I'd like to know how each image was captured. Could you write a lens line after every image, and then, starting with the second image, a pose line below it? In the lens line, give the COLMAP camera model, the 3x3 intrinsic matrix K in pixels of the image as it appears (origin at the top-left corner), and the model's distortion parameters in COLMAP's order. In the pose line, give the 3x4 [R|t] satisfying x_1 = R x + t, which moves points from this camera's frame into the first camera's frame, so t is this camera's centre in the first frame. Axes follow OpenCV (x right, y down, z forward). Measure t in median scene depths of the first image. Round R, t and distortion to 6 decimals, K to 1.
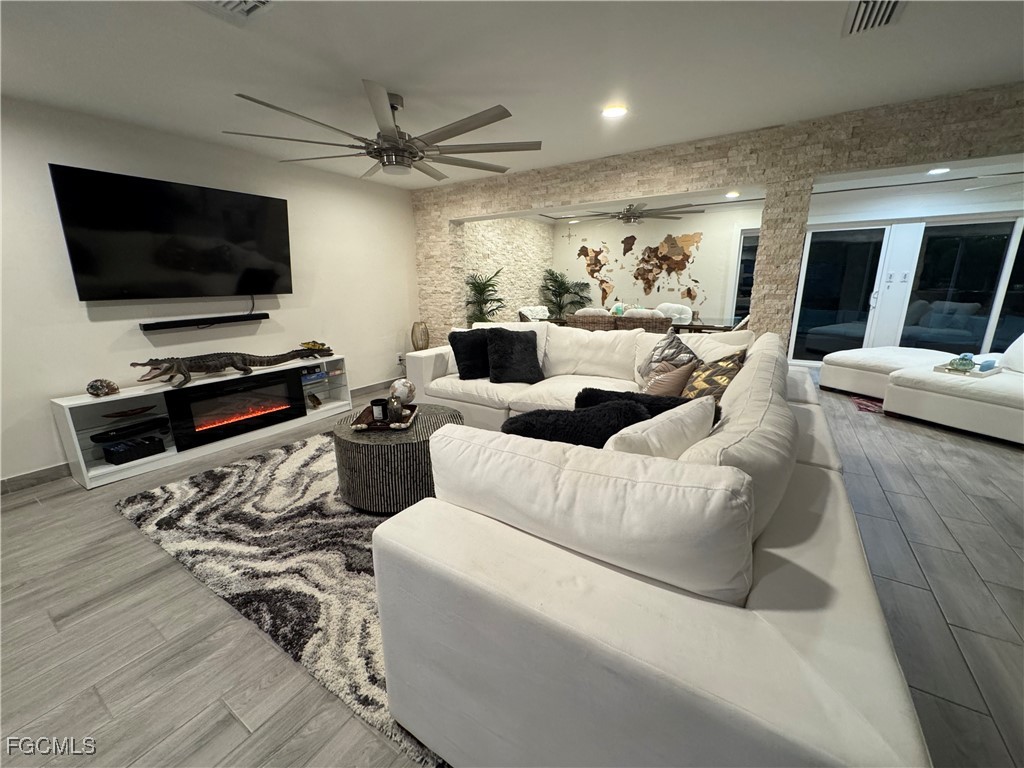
lens RADIAL K [[407.8, 0, 514.1], [0, 407.8, 382.6], [0, 0, 1]] dist [-0.003420, 0.000511]
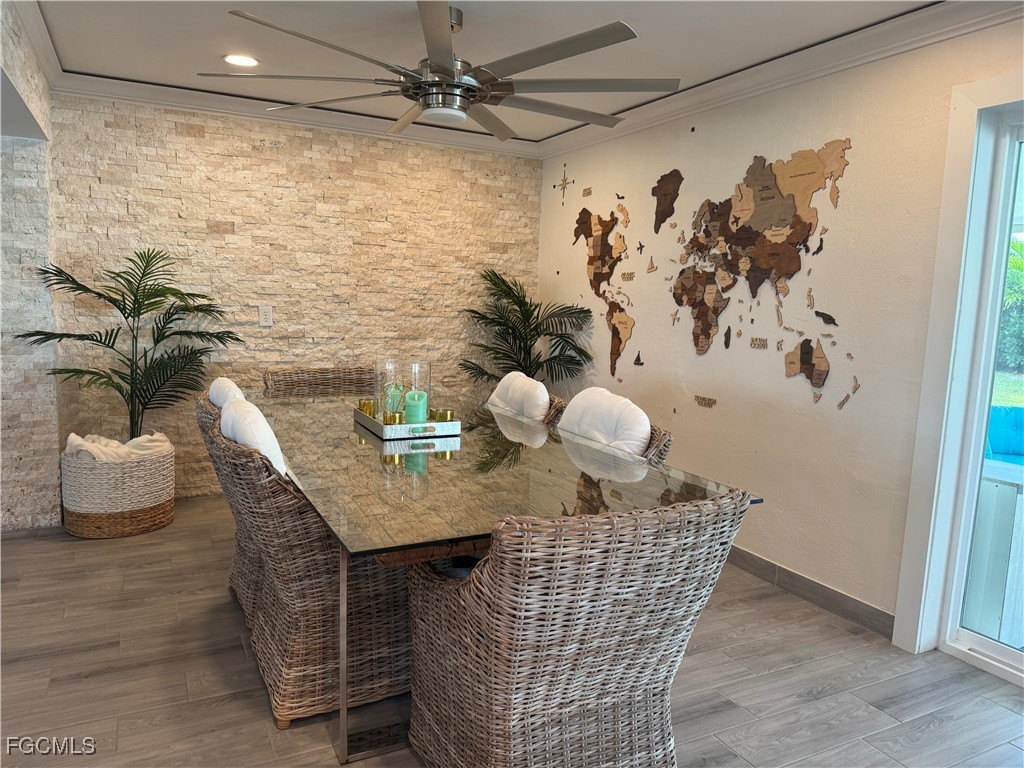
lens RADIAL K [[714.8, 0, 513.4], [0, 714.8, 394.1], [0, 0, 1]] dist [0.010854, -0.001134]
pose [[0.861115, 0.107819, -0.496846, 0.514471], [-0.165167, 0.983574, -0.072819, -0.133583], [0.480833, 0.144768, 0.864778, 0.509168]]
